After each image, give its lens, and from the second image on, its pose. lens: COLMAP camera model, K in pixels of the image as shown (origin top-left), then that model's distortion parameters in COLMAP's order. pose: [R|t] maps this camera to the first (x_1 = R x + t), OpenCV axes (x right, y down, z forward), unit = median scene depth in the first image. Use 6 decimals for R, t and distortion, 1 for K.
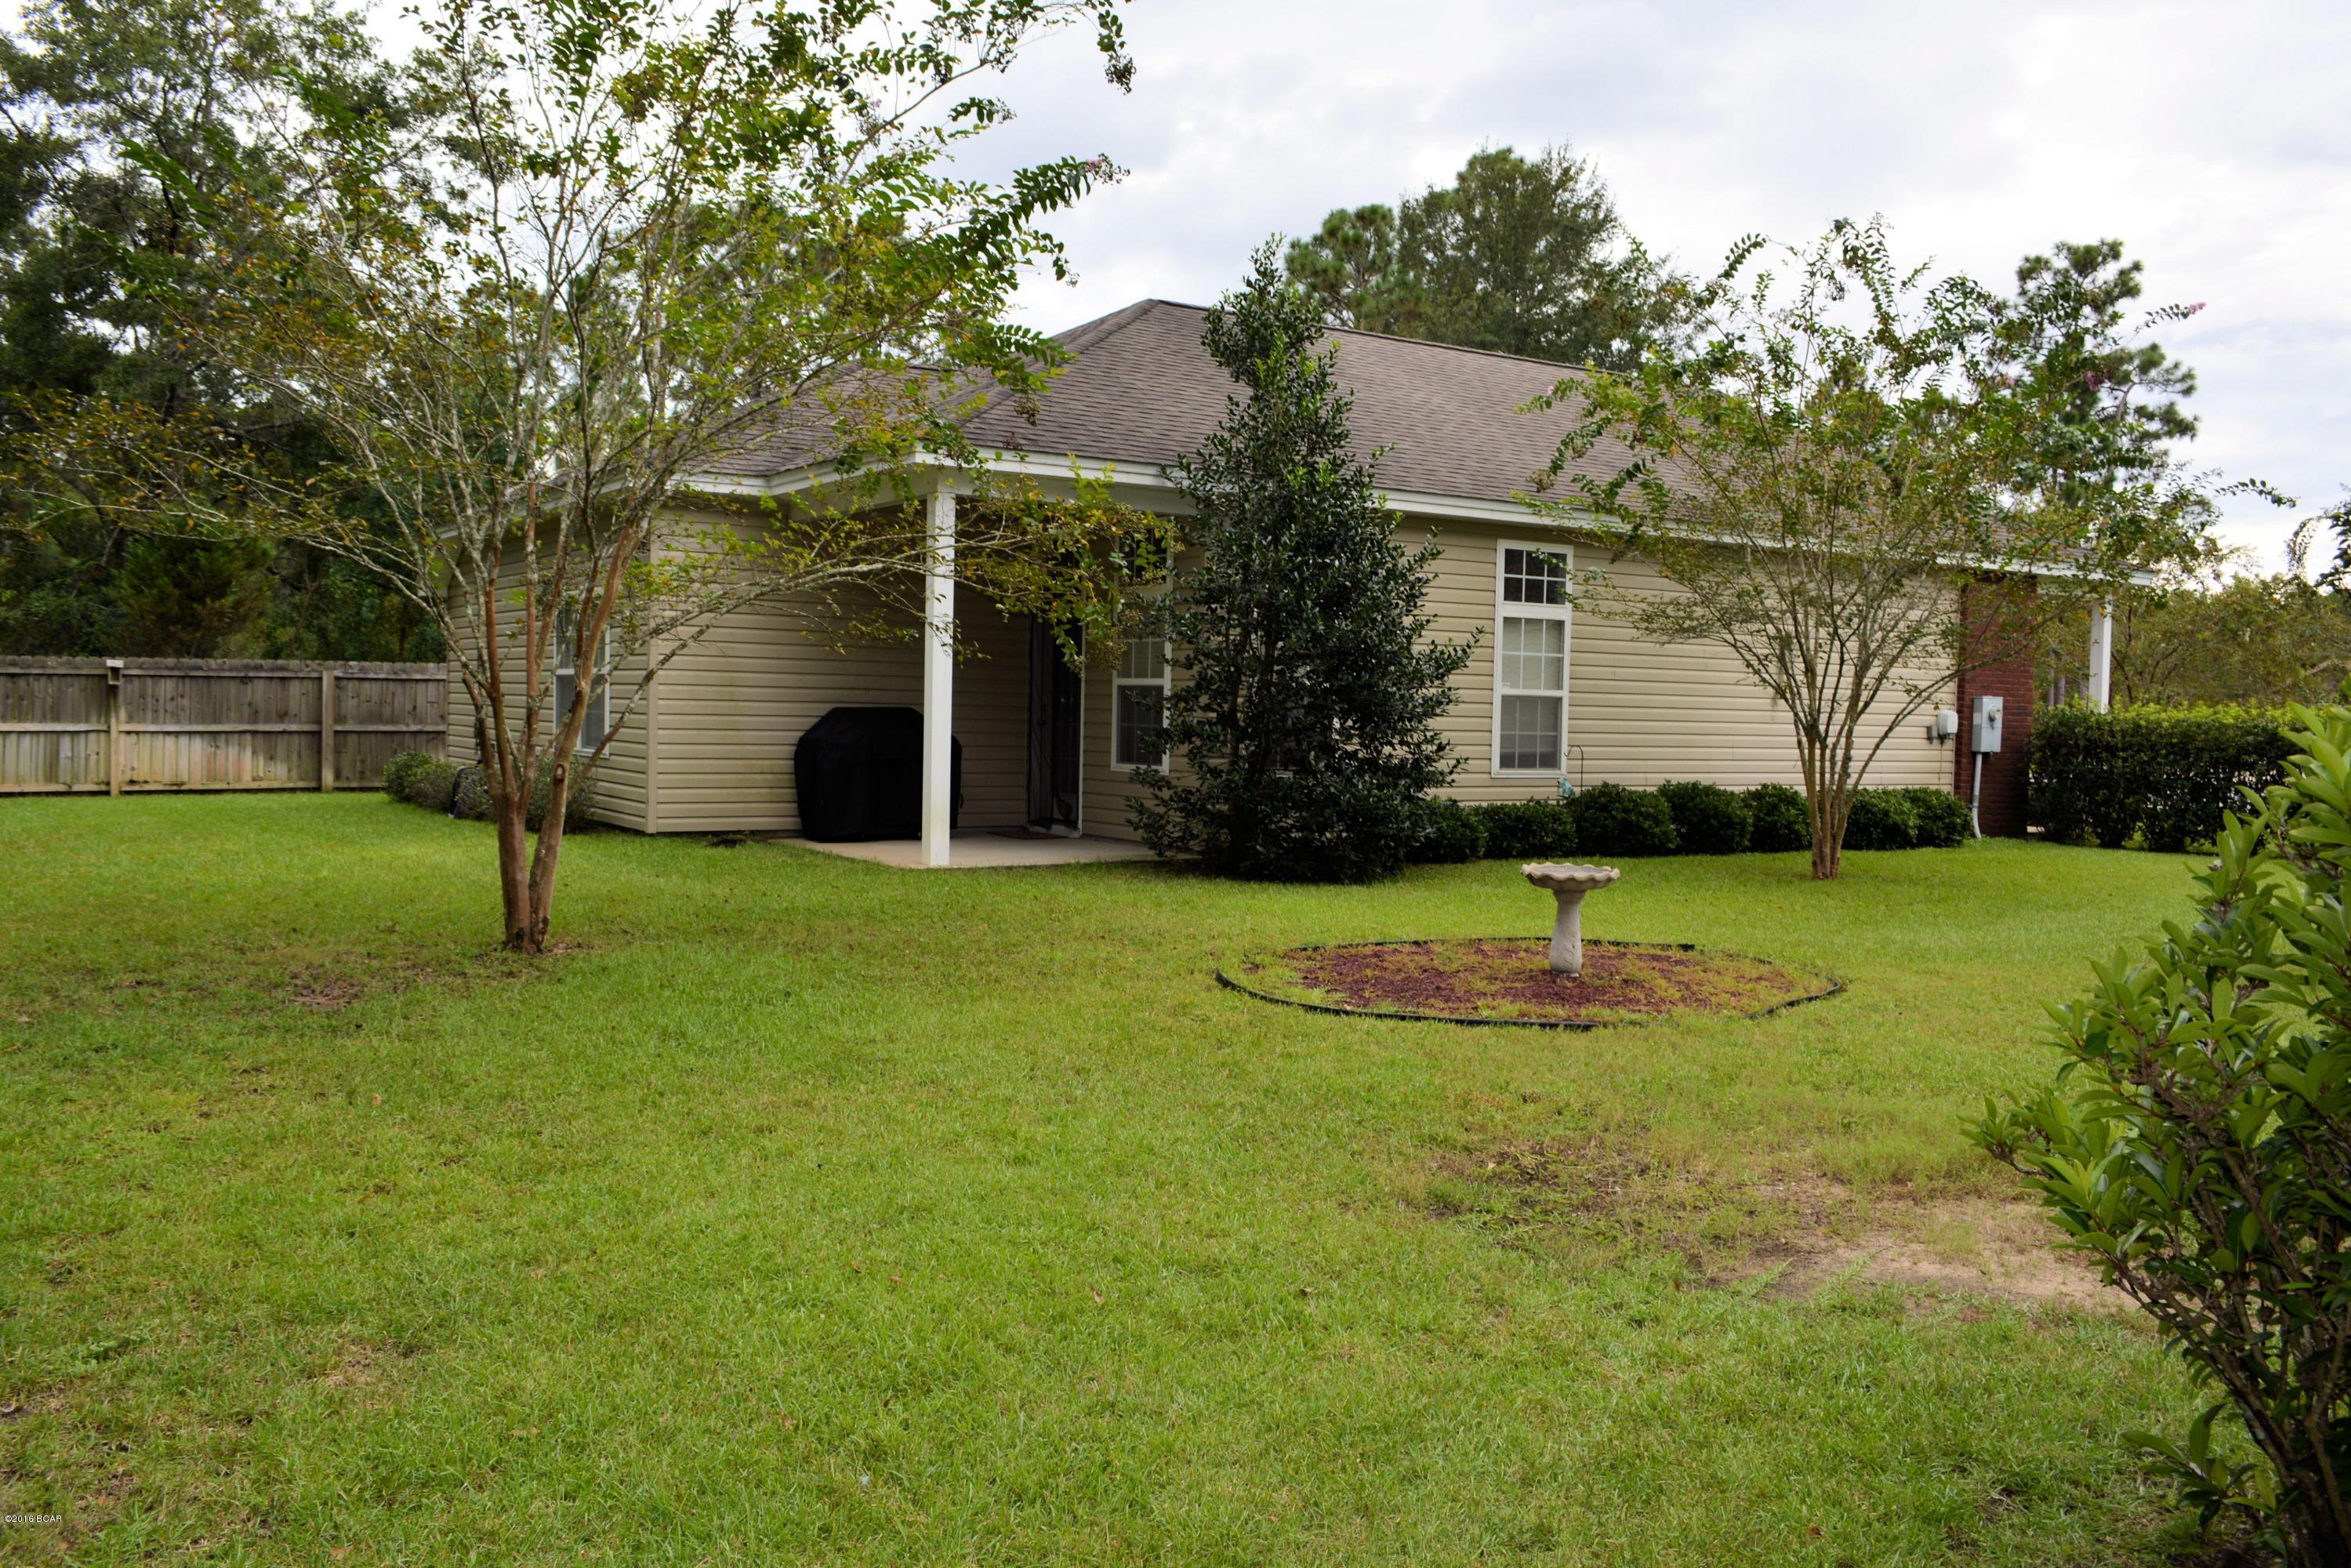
lens RADIAL K [[1817.7, 0, 1181.8], [0, 1817.7, 792.1], [0, 0, 1]] dist [-0.005862, -0.000348]
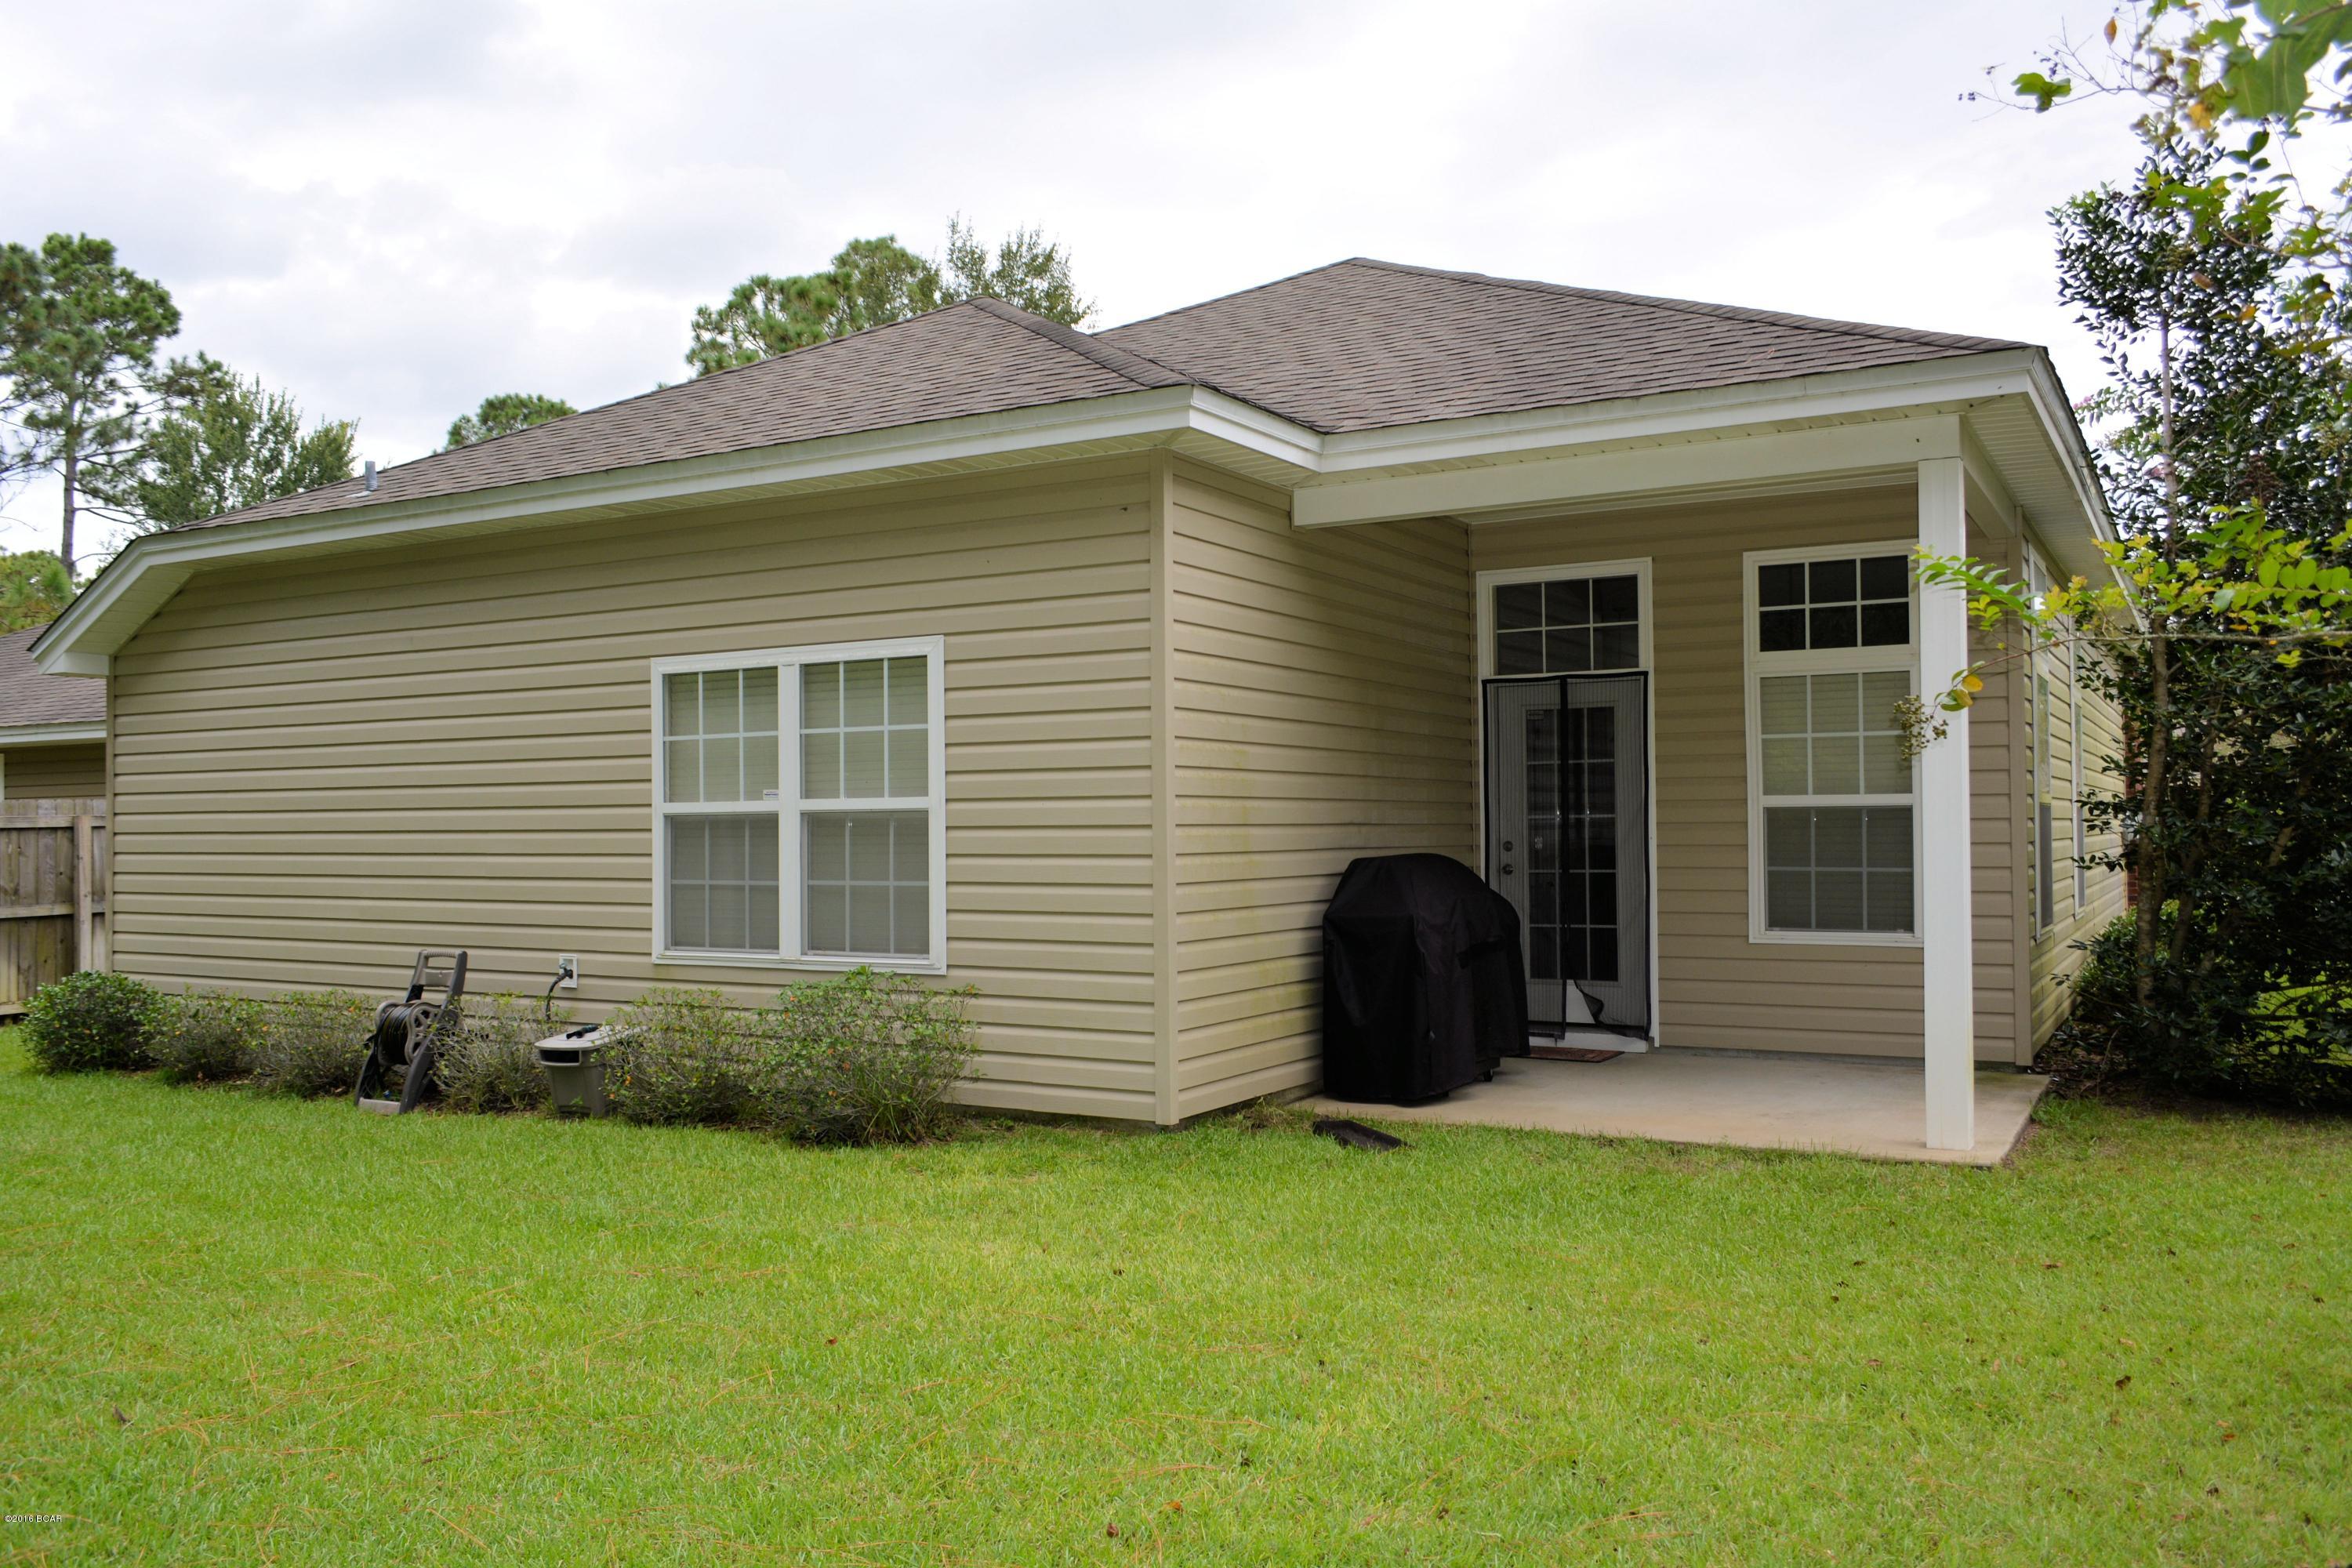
lens RADIAL K [[1818.4, 0, 1182.3], [0, 1818.4, 792.2], [0, 0, 1]] dist [-0.005862, -0.000348]
pose [[0.886603, -0.011416, 0.462391, -0.493028], [0.044547, 0.997156, -0.060798, -0.034972], [-0.460381, 0.074502, 0.884589, 0.535163]]
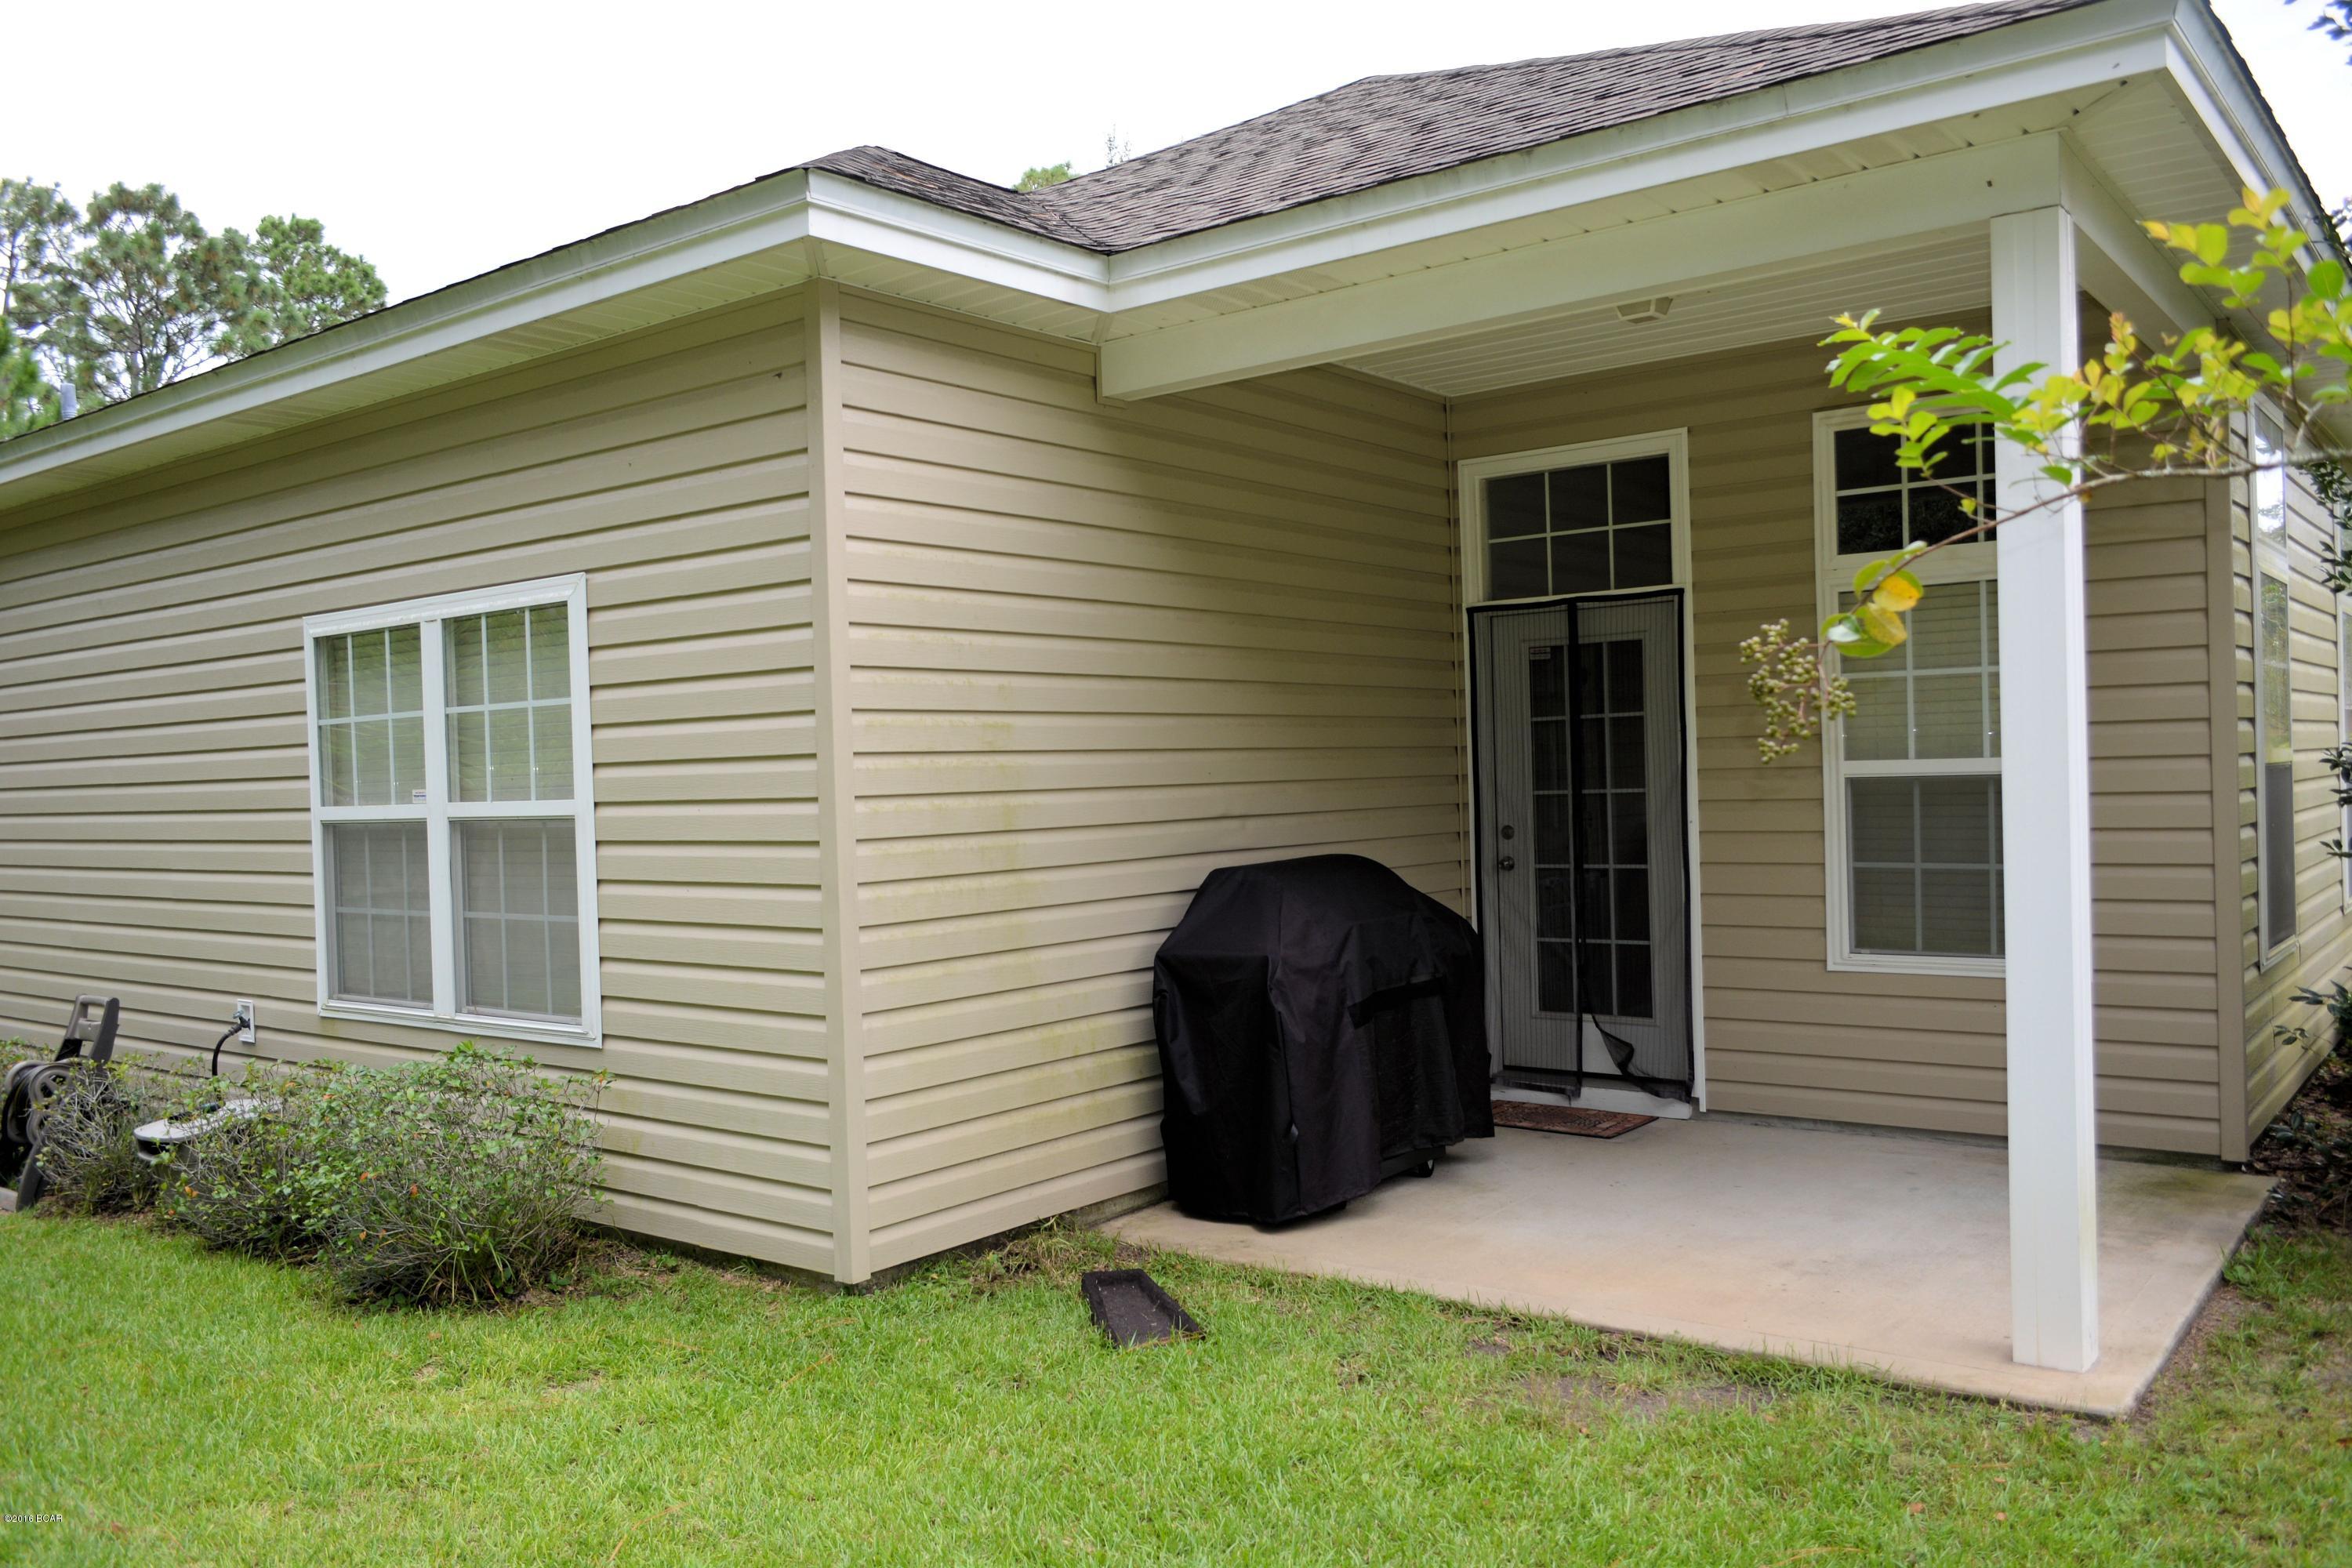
lens RADIAL K [[1818.4, 0, 1182.3], [0, 1818.4, 792.2], [0, 0, 1]] dist [-0.005862, -0.000348]
pose [[0.941325, -0.044870, 0.334505, -0.328741], [0.059784, 0.997618, -0.034419, -0.049369], [-0.332163, 0.052398, 0.941765, 0.634440]]
